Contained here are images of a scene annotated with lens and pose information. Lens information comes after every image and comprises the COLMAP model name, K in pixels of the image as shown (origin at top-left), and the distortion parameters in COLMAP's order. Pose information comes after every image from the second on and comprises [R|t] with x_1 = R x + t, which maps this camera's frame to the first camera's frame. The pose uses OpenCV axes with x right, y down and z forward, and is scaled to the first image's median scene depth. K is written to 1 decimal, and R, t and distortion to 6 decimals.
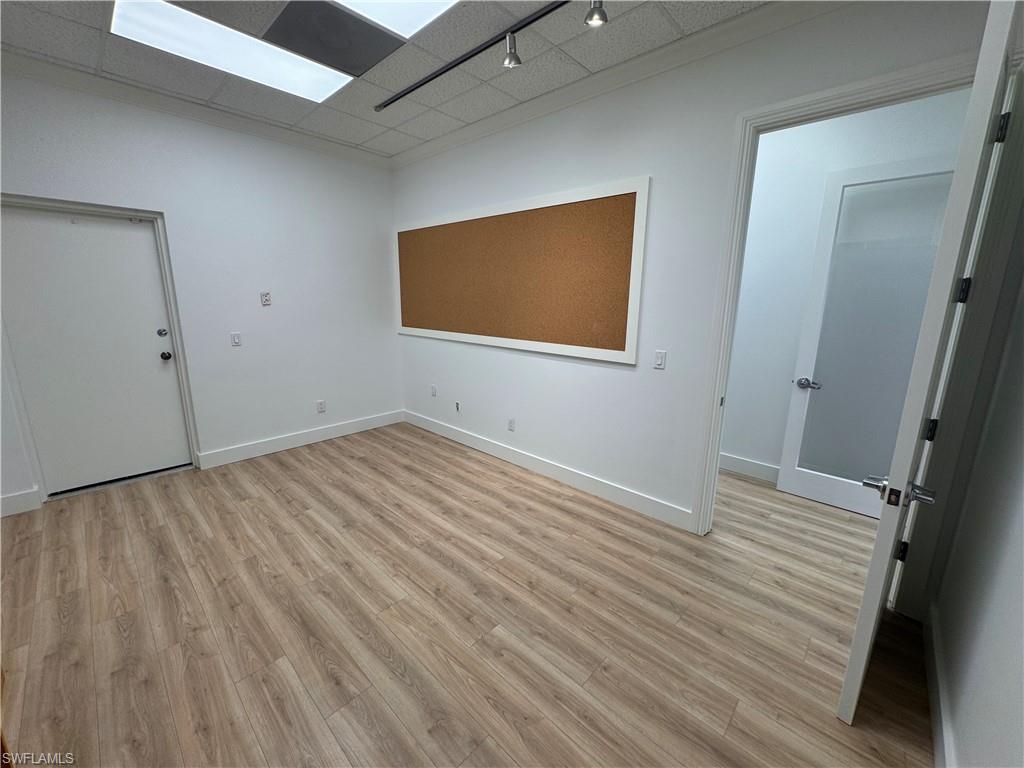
lens RADIAL K [[407.0, 0, 511.0], [0, 407.0, 384.5], [0, 0, 1]] dist [-0.003410, 0.001089]
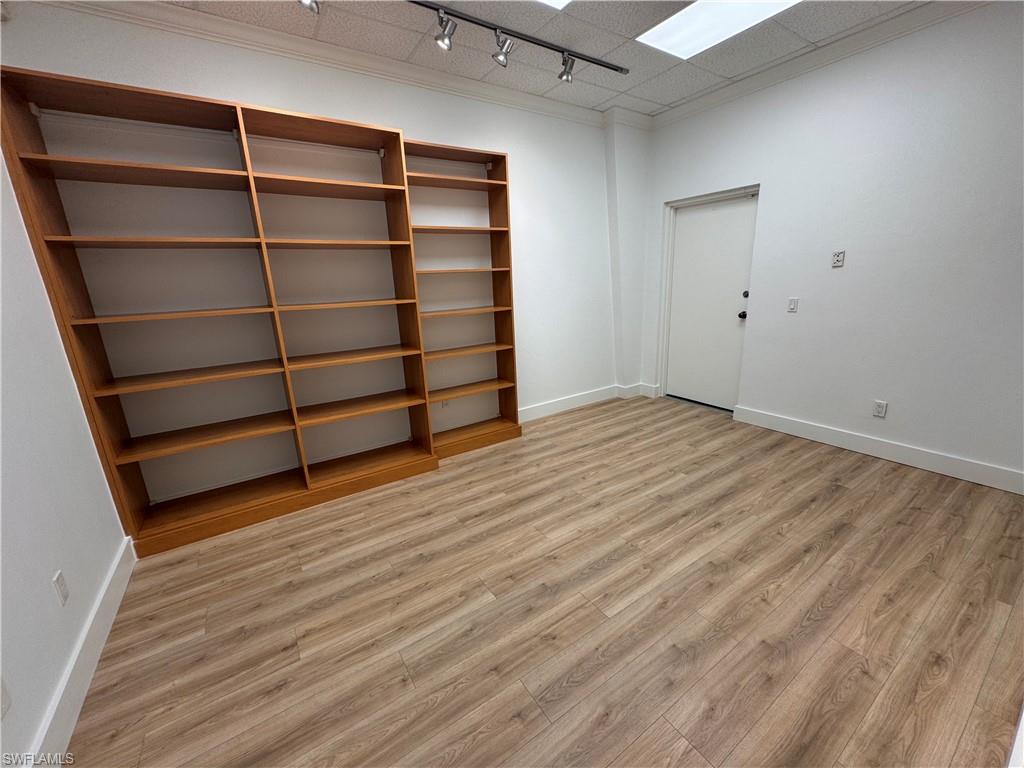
lens RADIAL K [[407.0, 0, 511.2], [0, 407.0, 382.6], [0, 0, 1]] dist [-0.003410, 0.001089]
pose [[-0.227675, 0.239638, -0.943789, 0.541331], [-0.170135, 0.944545, 0.280872, -0.126961], [0.958759, 0.224519, -0.174278, 0.777976]]
